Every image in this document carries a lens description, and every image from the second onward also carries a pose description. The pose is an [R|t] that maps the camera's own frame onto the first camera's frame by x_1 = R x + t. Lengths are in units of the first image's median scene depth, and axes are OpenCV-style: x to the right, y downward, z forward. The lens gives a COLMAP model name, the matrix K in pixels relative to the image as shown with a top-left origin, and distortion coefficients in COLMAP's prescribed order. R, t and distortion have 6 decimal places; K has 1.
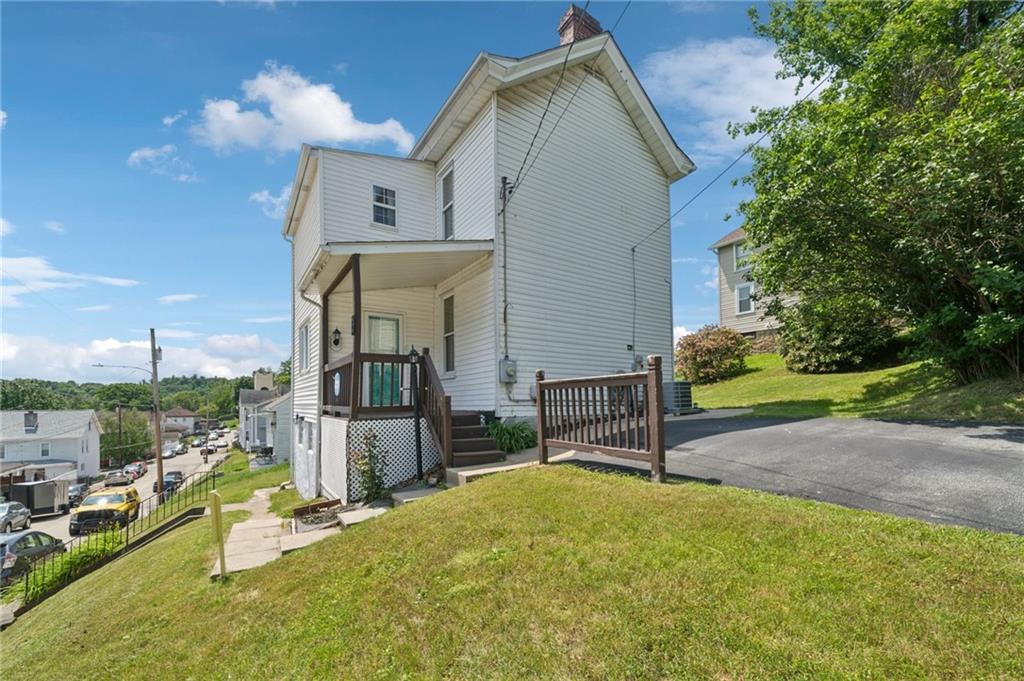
lens RADIAL K [[412.3, 0, 508.7], [0, 412.3, 404.5], [0, 0, 1]] dist [-0.002377, -0.000137]
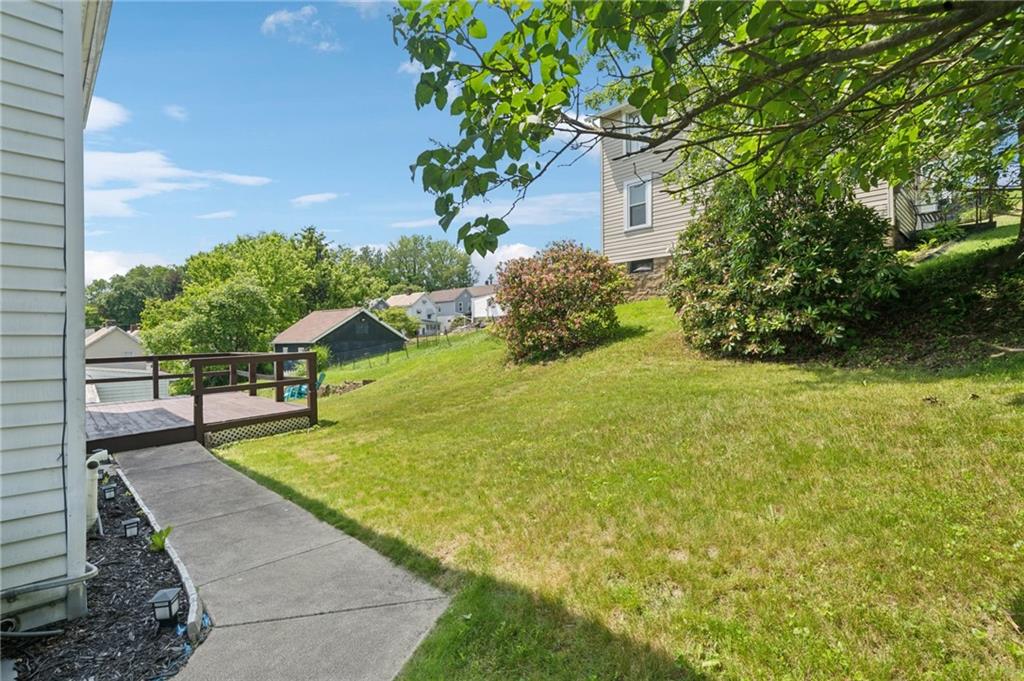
lens RADIAL K [[483.0, 0, 511.6], [0, 483.0, 337.6], [0, 0, 1]] dist [-0.000373, -0.000110]
pose [[0.983118, 0.001608, 0.182967, 0.349286], [0.000039, 0.999960, -0.008994, -0.073650], [-0.182974, 0.008849, 0.983078, 0.453876]]
